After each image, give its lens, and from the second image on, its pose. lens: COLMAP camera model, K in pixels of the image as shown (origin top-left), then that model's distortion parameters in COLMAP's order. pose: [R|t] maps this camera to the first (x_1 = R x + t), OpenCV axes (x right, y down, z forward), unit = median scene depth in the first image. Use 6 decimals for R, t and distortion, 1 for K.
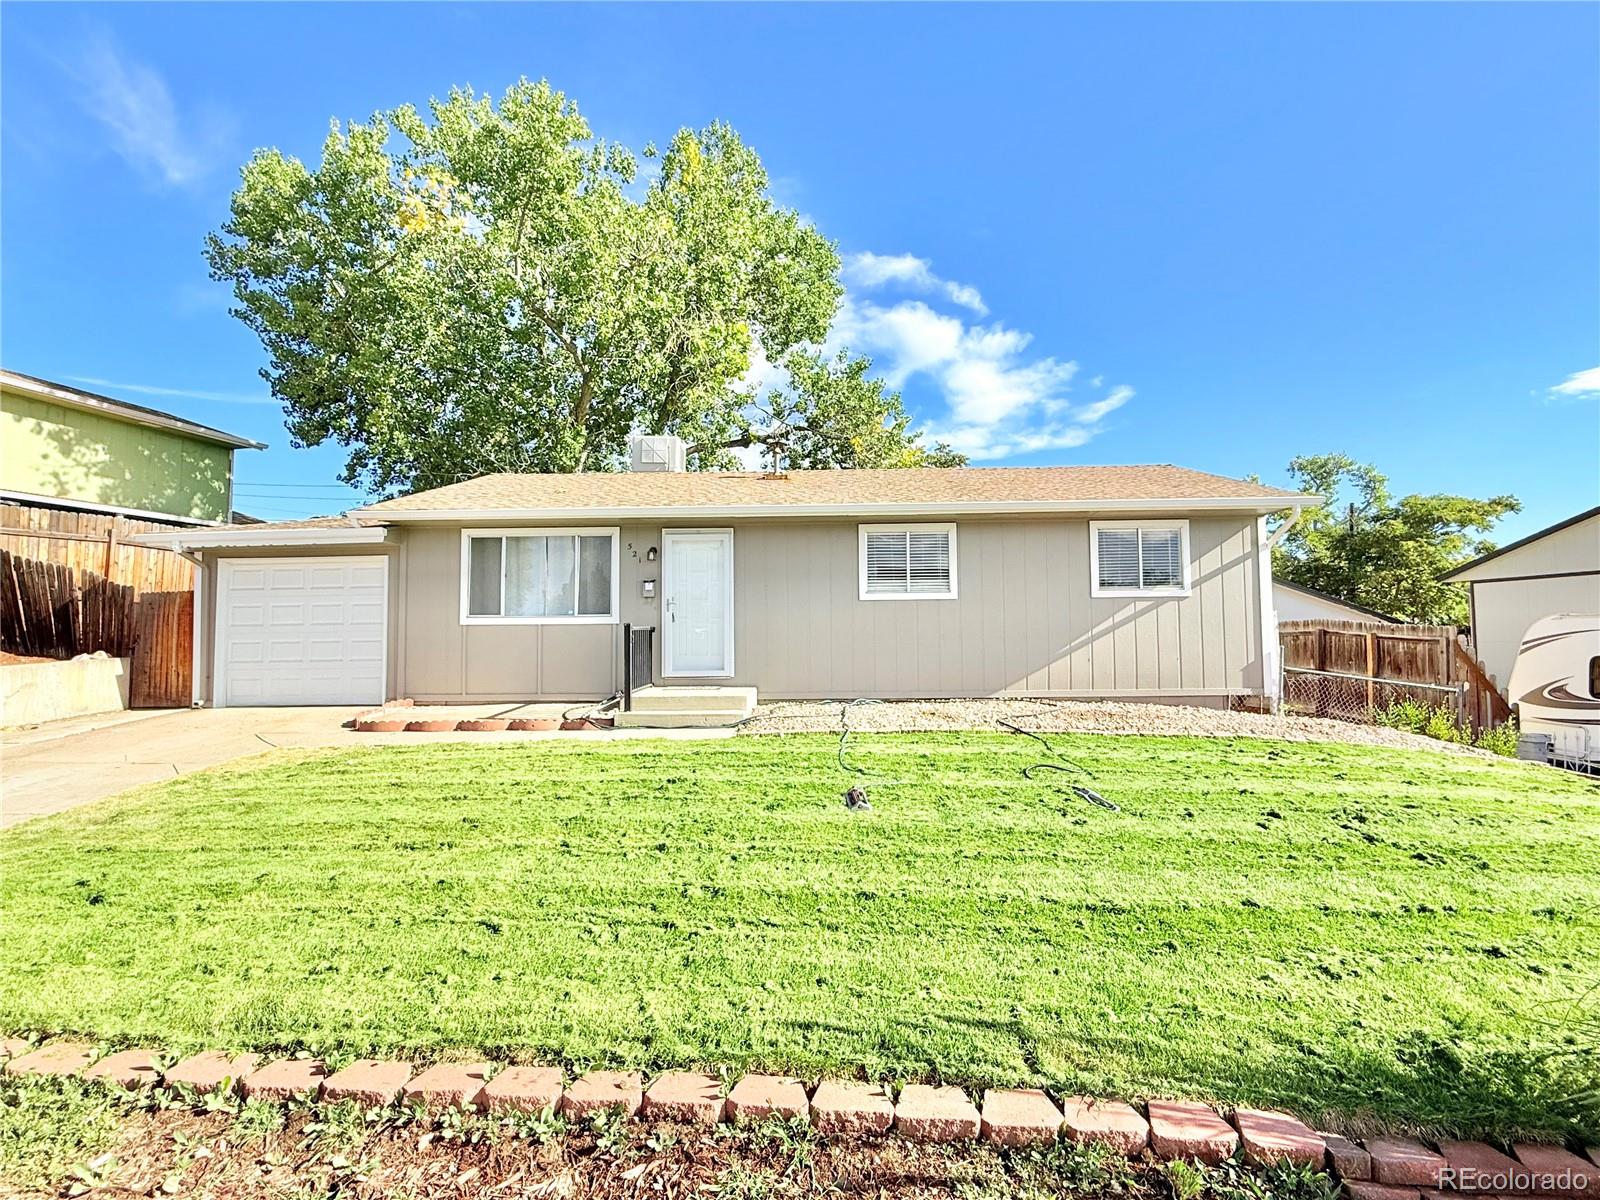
lens RADIAL K [[767.2, 0, 800.0], [0, 767.2, 600.0], [0, 0, 1]] dist [-0.001036, -0.000237]
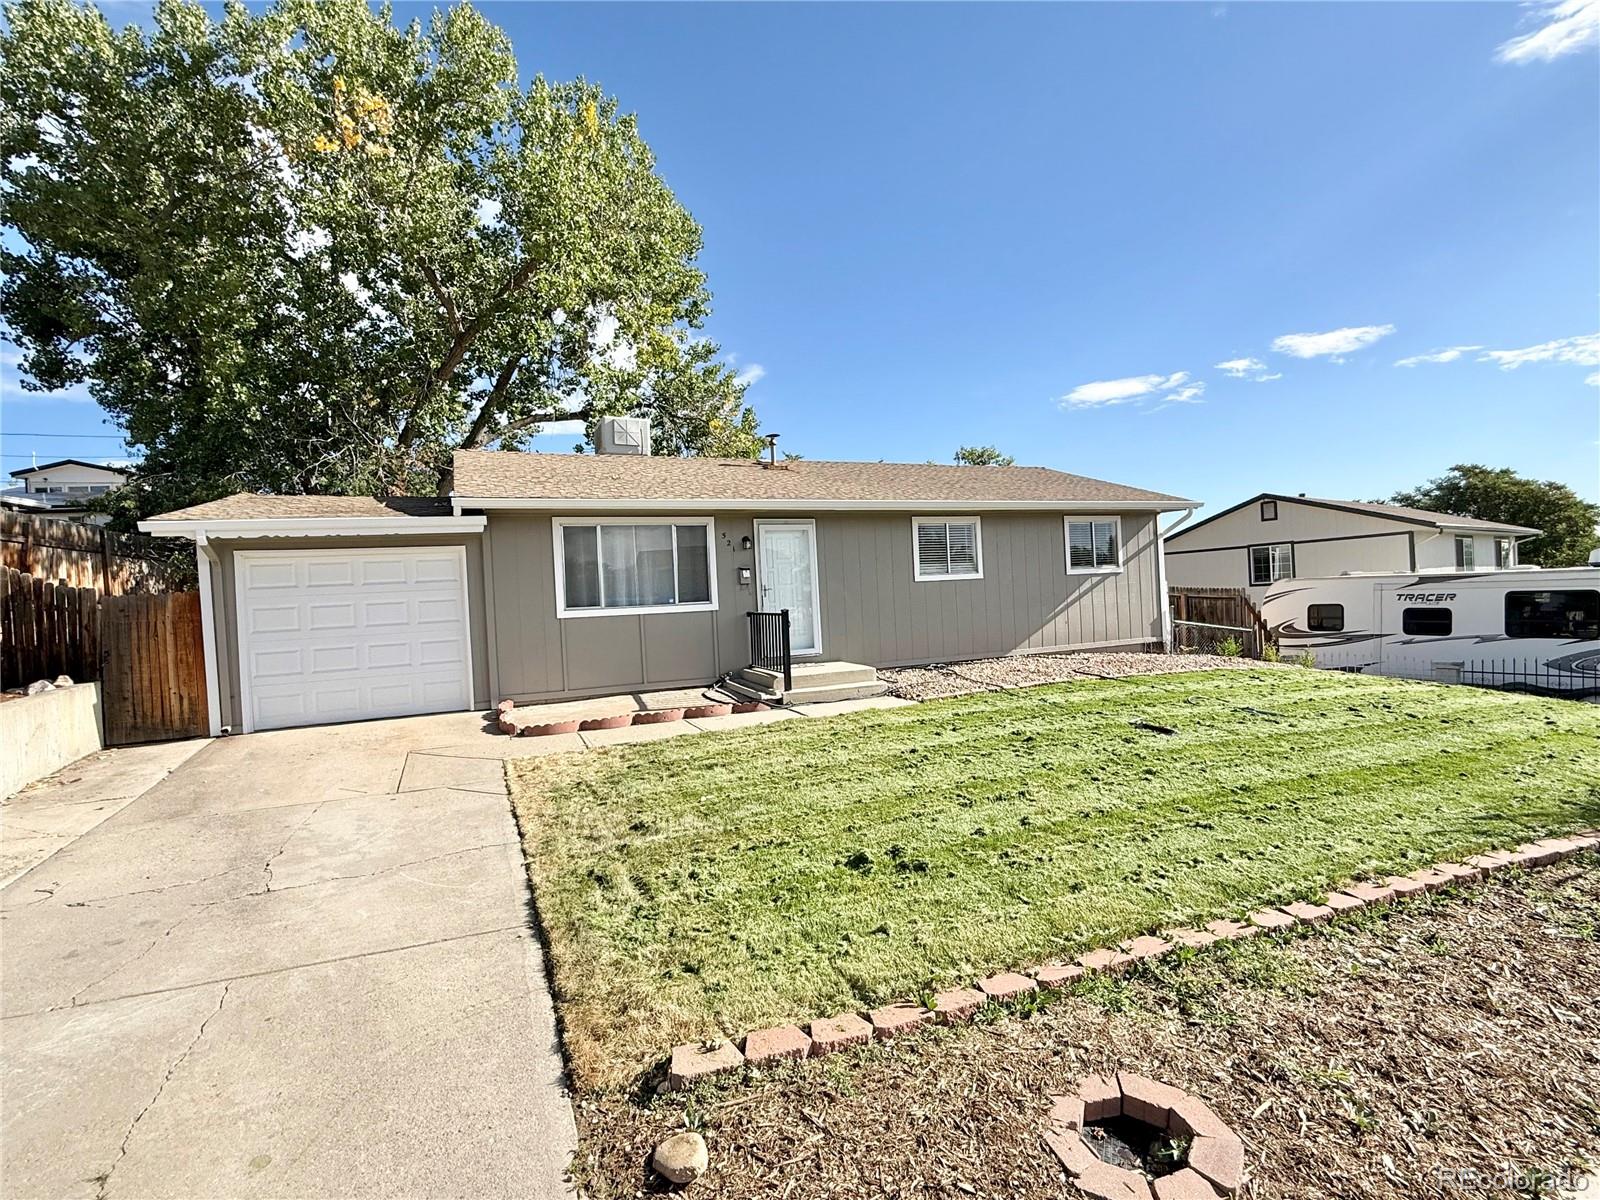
lens RADIAL K [[767.2, 0, 800.0], [0, 767.2, 600.0], [0, 0, 1]] dist [-0.001036, -0.000237]
pose [[0.904079, -0.037010, 0.425760, -0.579934], [0.019846, 0.998804, 0.044680, -0.027412], [-0.426904, -0.031945, 0.903732, 0.010370]]
